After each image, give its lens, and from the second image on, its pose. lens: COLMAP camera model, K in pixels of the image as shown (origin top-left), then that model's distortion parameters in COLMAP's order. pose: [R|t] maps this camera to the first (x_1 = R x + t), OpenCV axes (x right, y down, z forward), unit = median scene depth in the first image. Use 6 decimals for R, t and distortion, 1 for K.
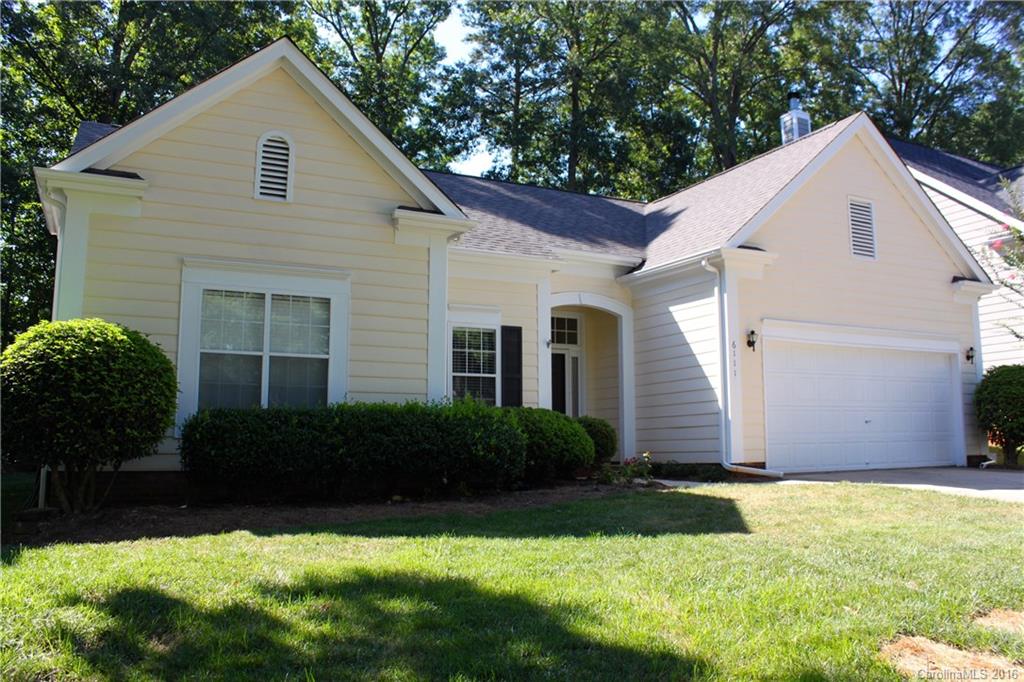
lens RADIAL K [[844.2, 0, 529.2], [0, 844.2, 340.8], [0, 0, 1]] dist [-0.168674, 0.144823]
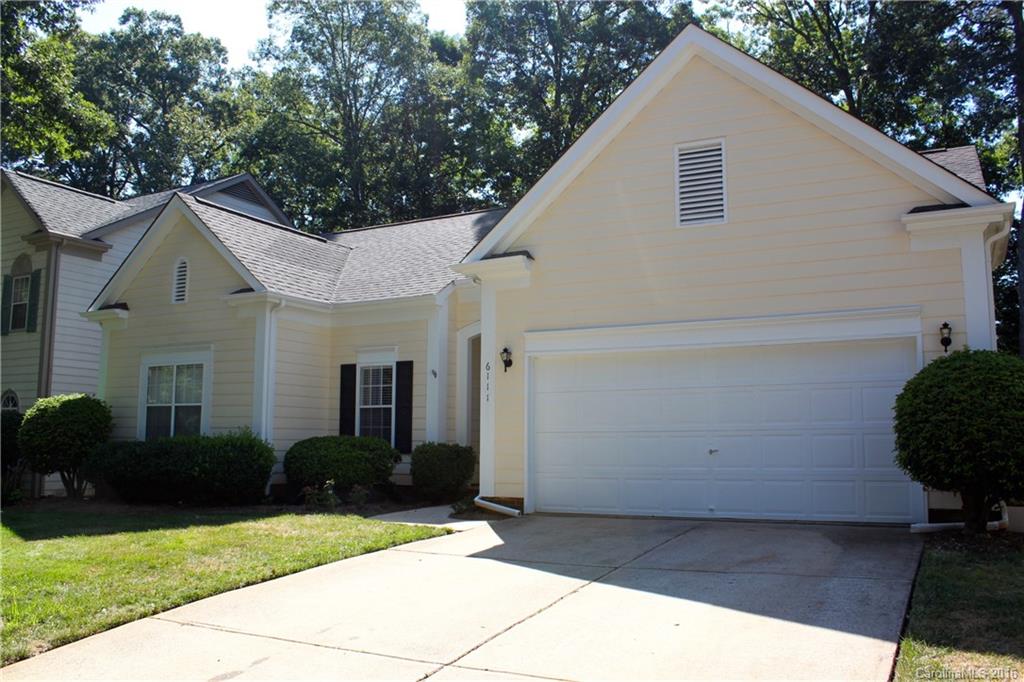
lens RADIAL K [[844.2, 0, 529.2], [0, 844.2, 340.8], [0, 0, 1]] dist [-0.168674, 0.144823]
pose [[0.576940, -0.090130, -0.811799, 1.006175], [0.097053, 0.994417, -0.041430, 0.018935], [0.811000, -0.054885, 0.582466, 0.498334]]
